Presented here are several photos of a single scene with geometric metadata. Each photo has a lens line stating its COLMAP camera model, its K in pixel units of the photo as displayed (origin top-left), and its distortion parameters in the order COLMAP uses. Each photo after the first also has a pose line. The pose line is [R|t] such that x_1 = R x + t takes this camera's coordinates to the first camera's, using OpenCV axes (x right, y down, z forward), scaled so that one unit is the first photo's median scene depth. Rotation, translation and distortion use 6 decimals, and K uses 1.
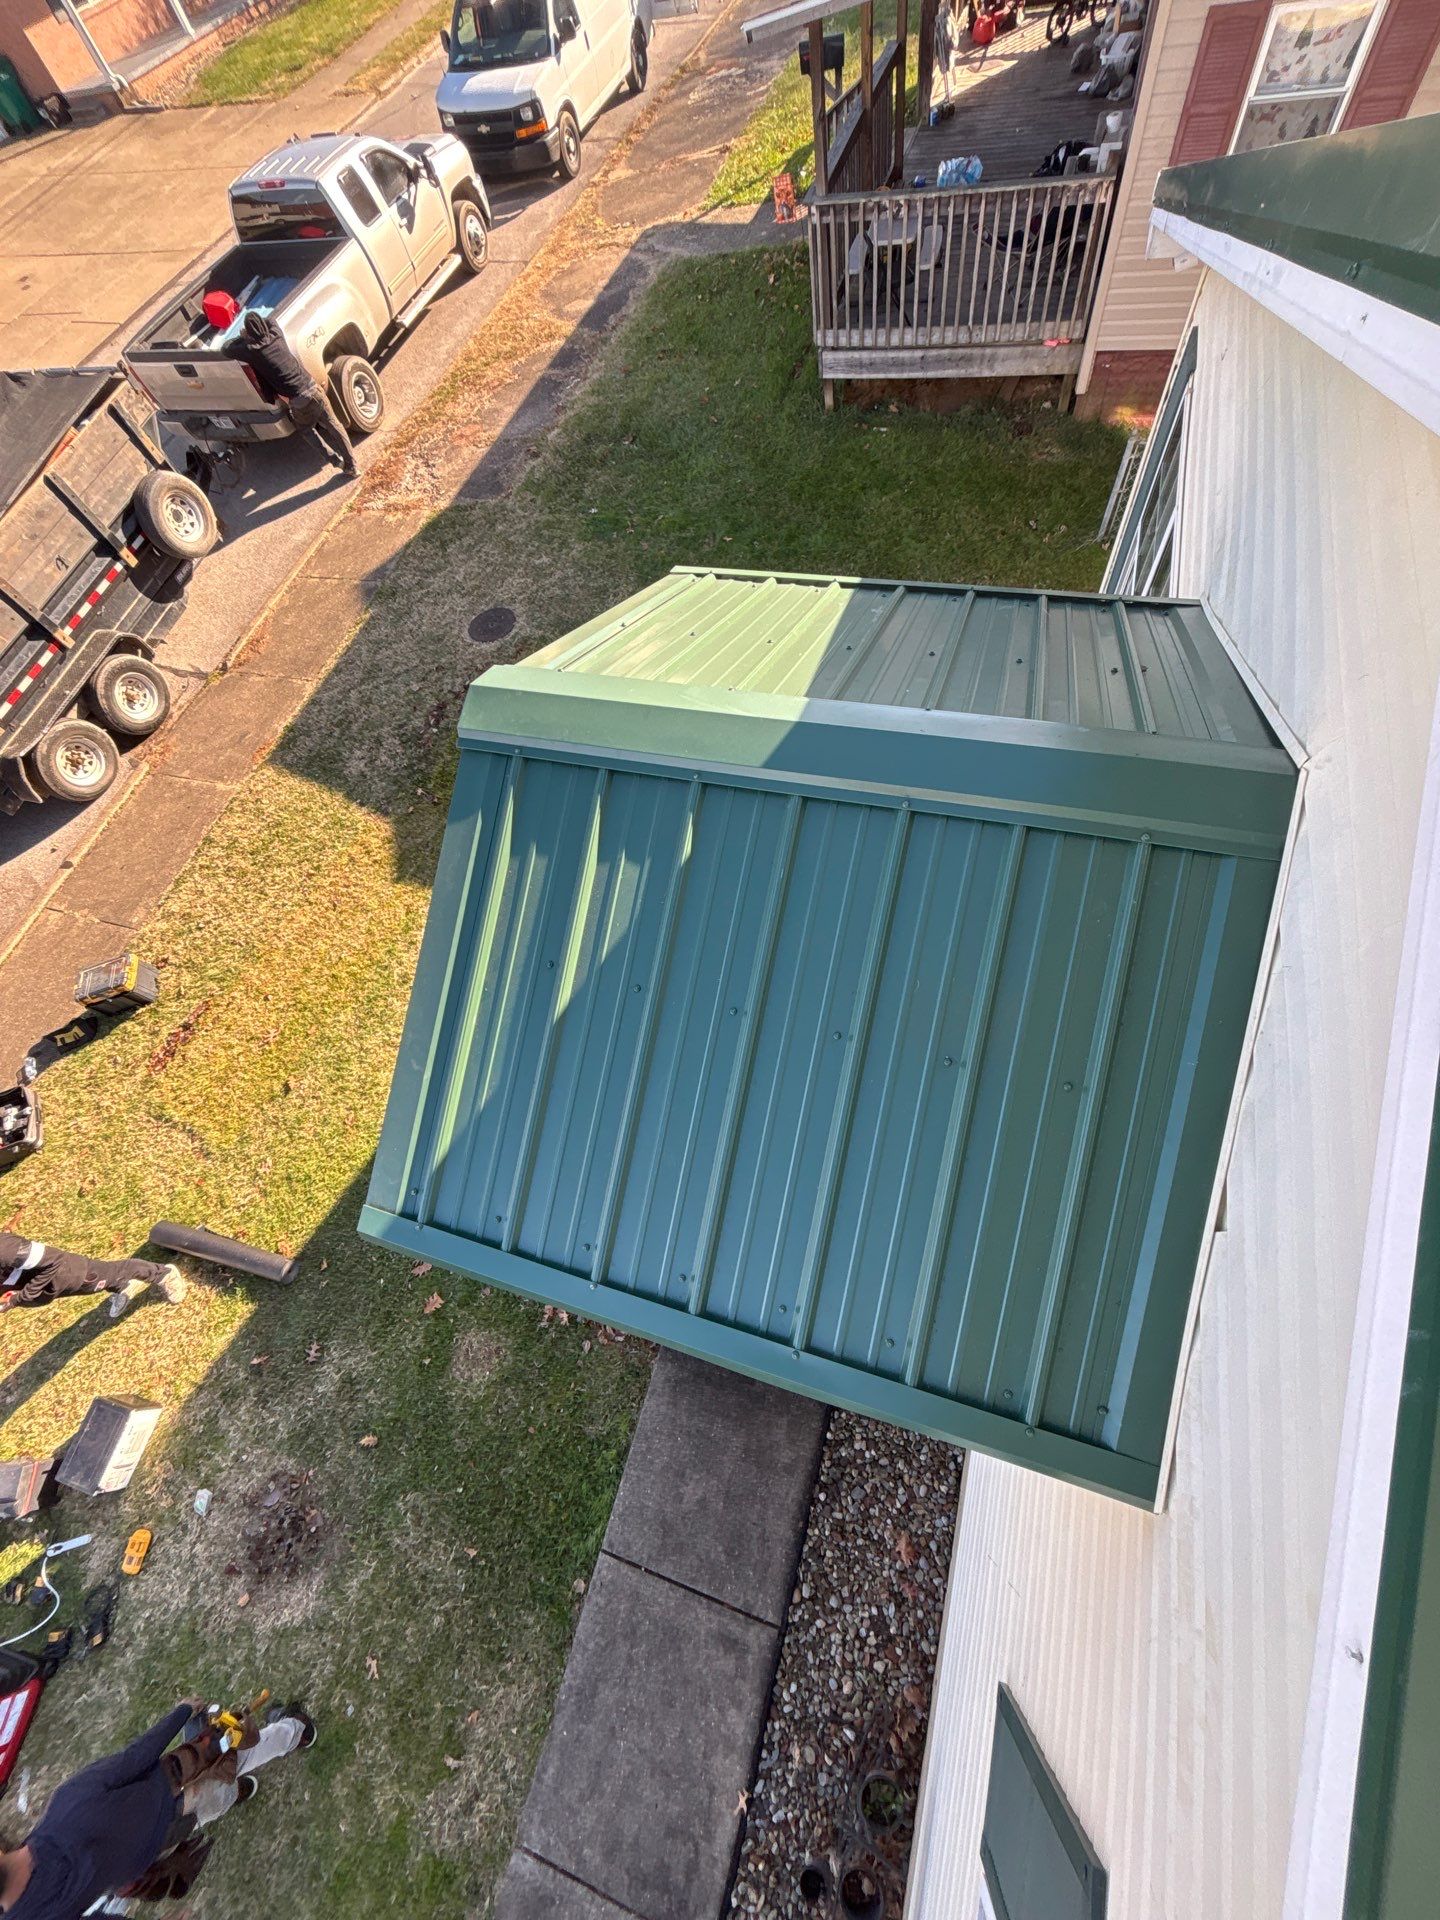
lens RADIAL K [[772.8, 0, 703.0], [0, 772.8, 962.2], [0, 0, 1]] dist [-0.000663, -0.000952]
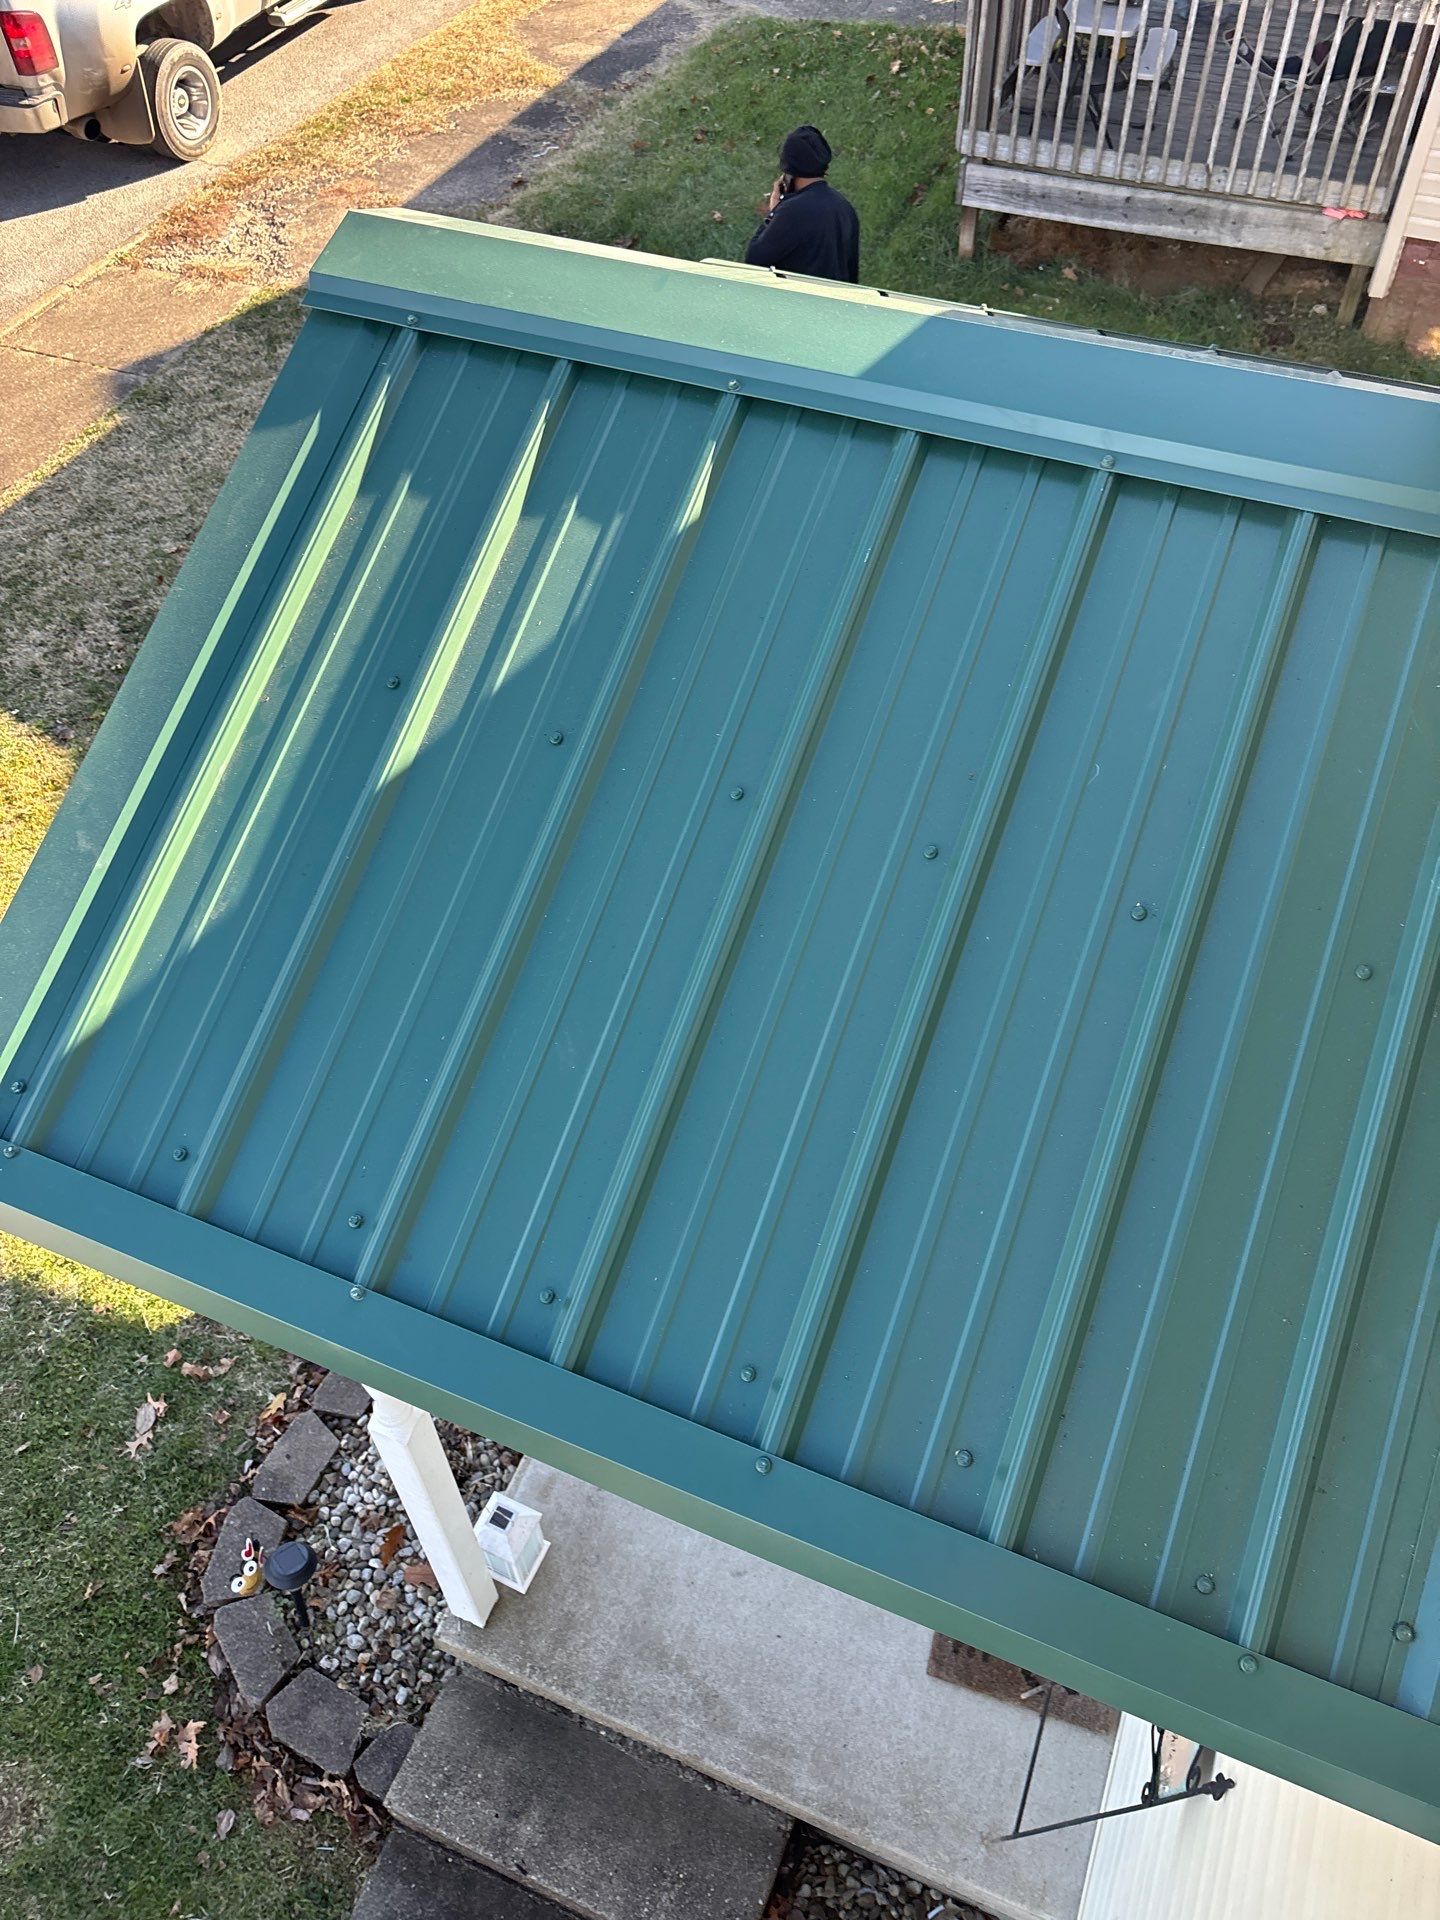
lens RADIAL K [[1425.0, 0, 678.1], [0, 1425.0, 1000.1], [0, 0, 1]] dist [0.108656, -0.127461]
pose [[0.984325, 0.171255, 0.042149, -0.004233], [-0.159652, 0.966773, -0.199653, 0.108750], [-0.074940, 0.189794, 0.978960, 0.023195]]
